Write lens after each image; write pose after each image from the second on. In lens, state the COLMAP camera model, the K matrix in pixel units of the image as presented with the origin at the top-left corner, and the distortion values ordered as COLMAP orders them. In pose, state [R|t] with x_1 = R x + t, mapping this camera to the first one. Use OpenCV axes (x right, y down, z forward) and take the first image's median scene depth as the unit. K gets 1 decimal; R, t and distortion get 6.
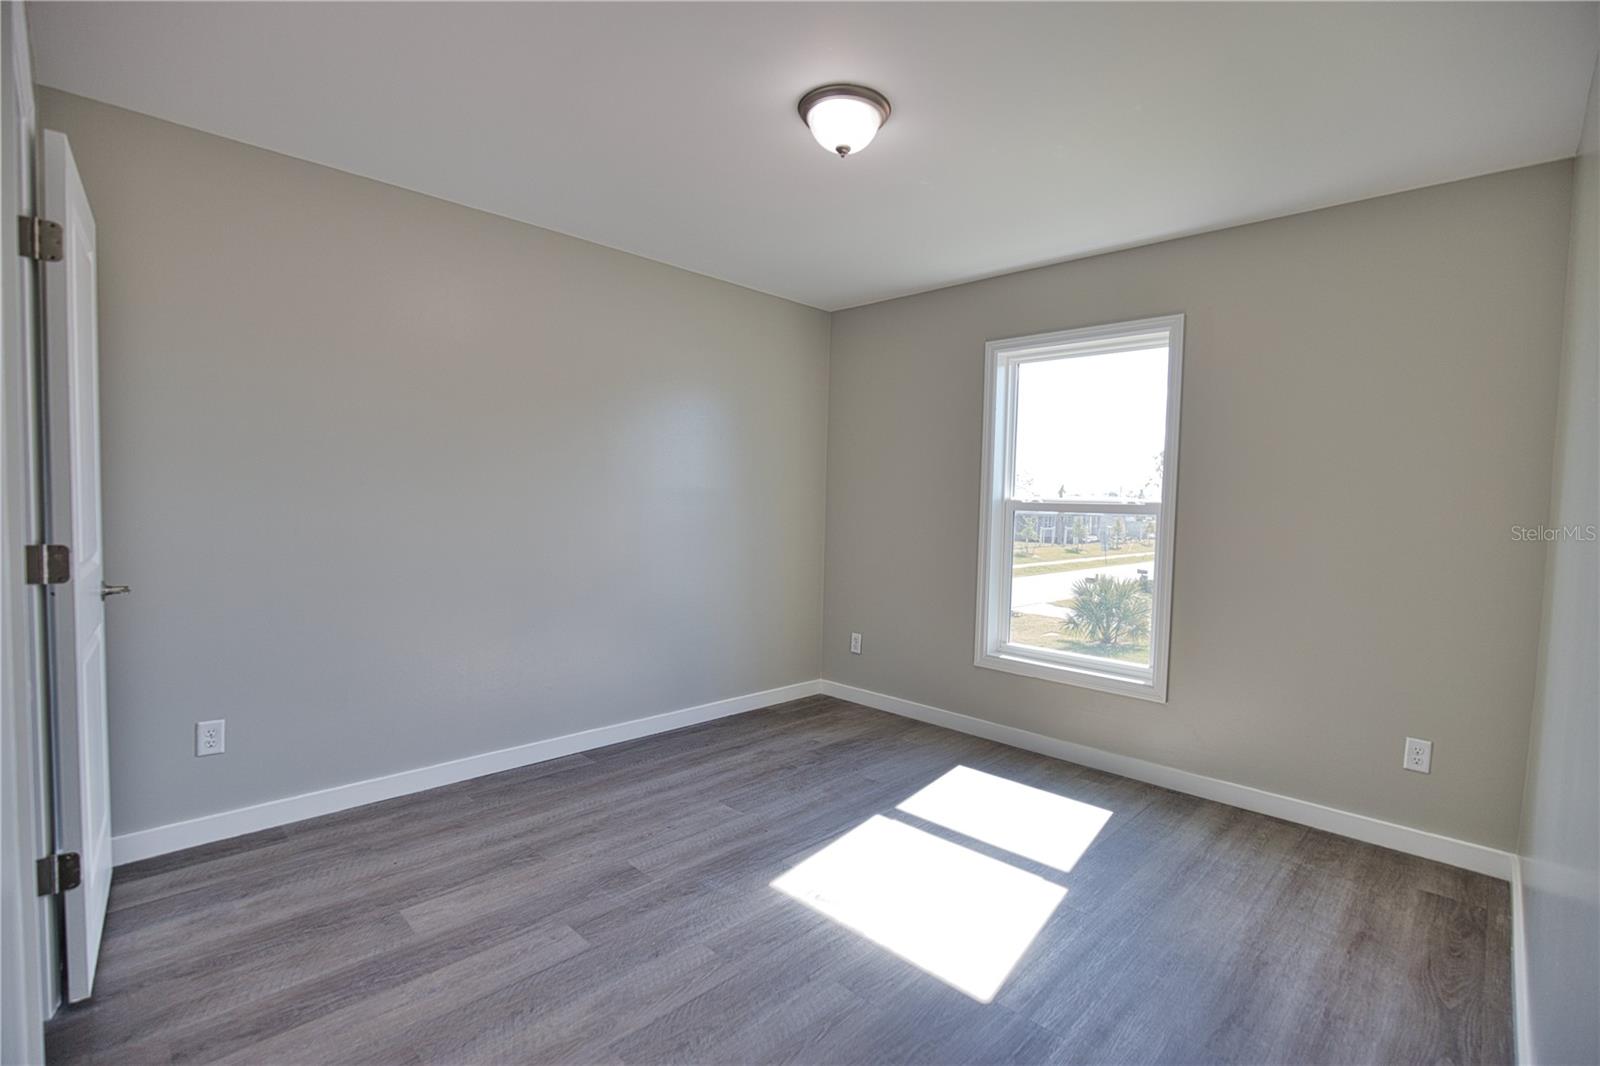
lens RADIAL K [[729.4, 0, 808.4], [0, 729.4, 539.7], [0, 0, 1]] dist [-0.035473, 0.006692]
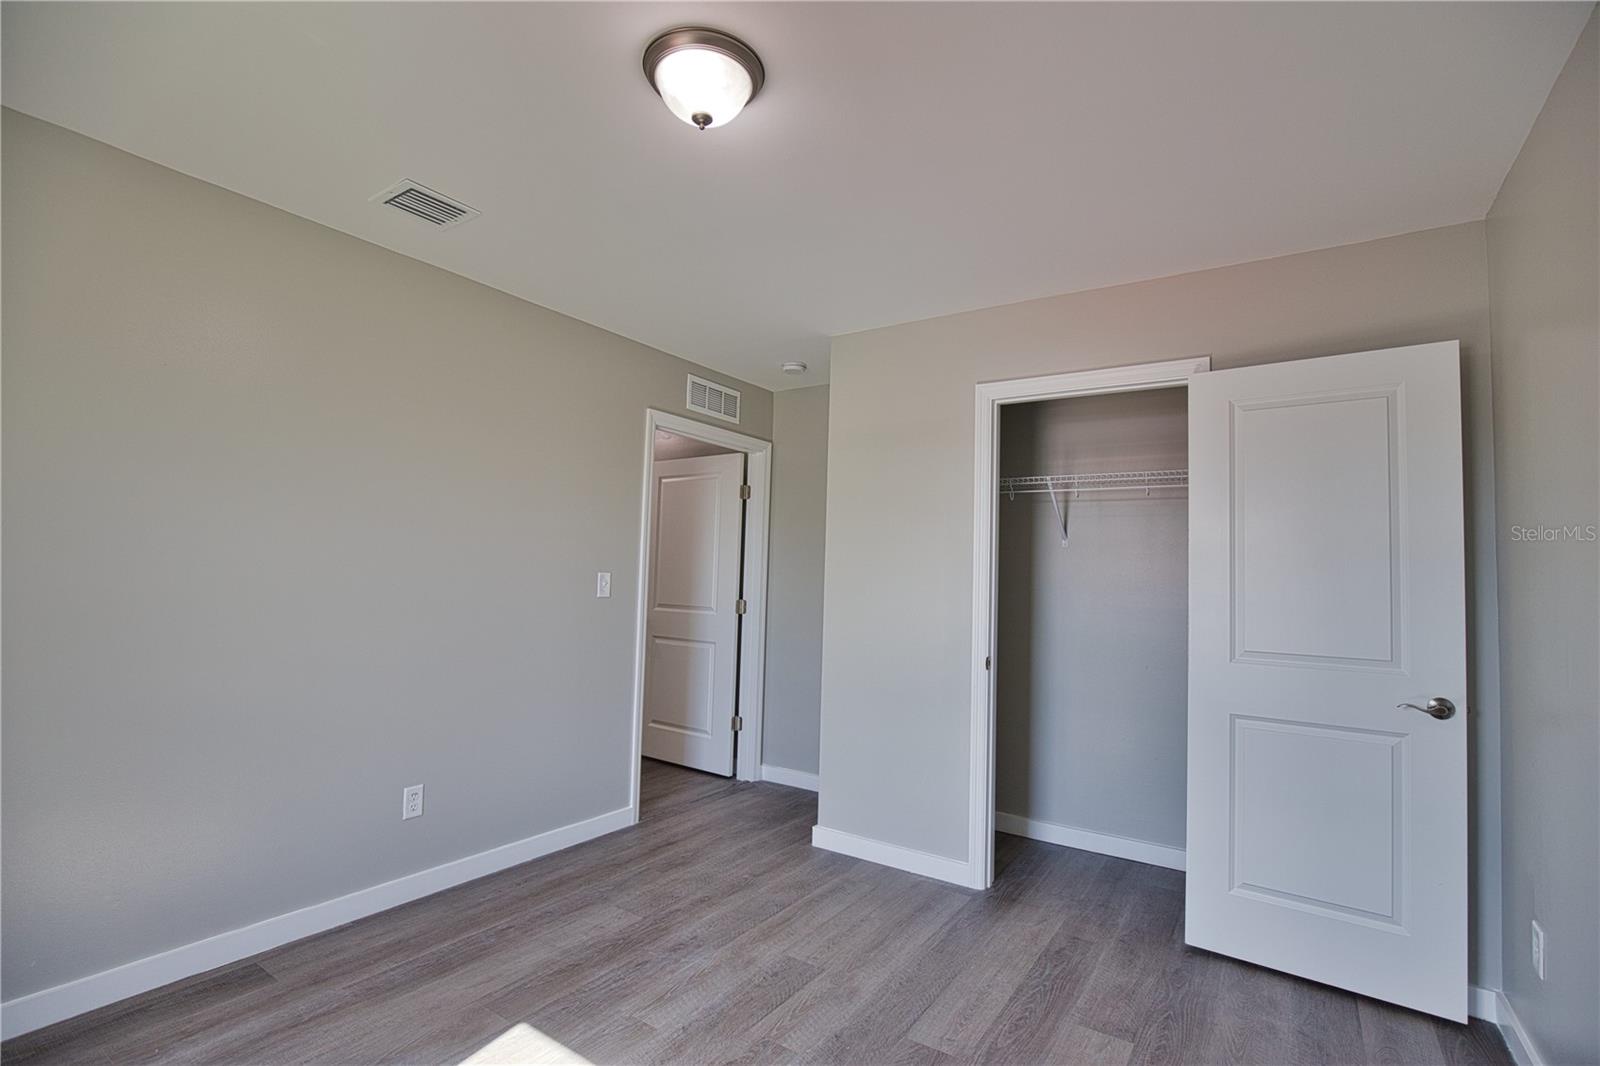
lens RADIAL K [[729.4, 0, 808.4], [0, 729.4, 539.7], [0, 0, 1]] dist [-0.035473, 0.006692]
pose [[-0.981650, -0.063351, -0.179859, 0.056347], [-0.062315, 0.997991, -0.011410, -0.108228], [0.180220, 0.000007, -0.983626, 2.099429]]
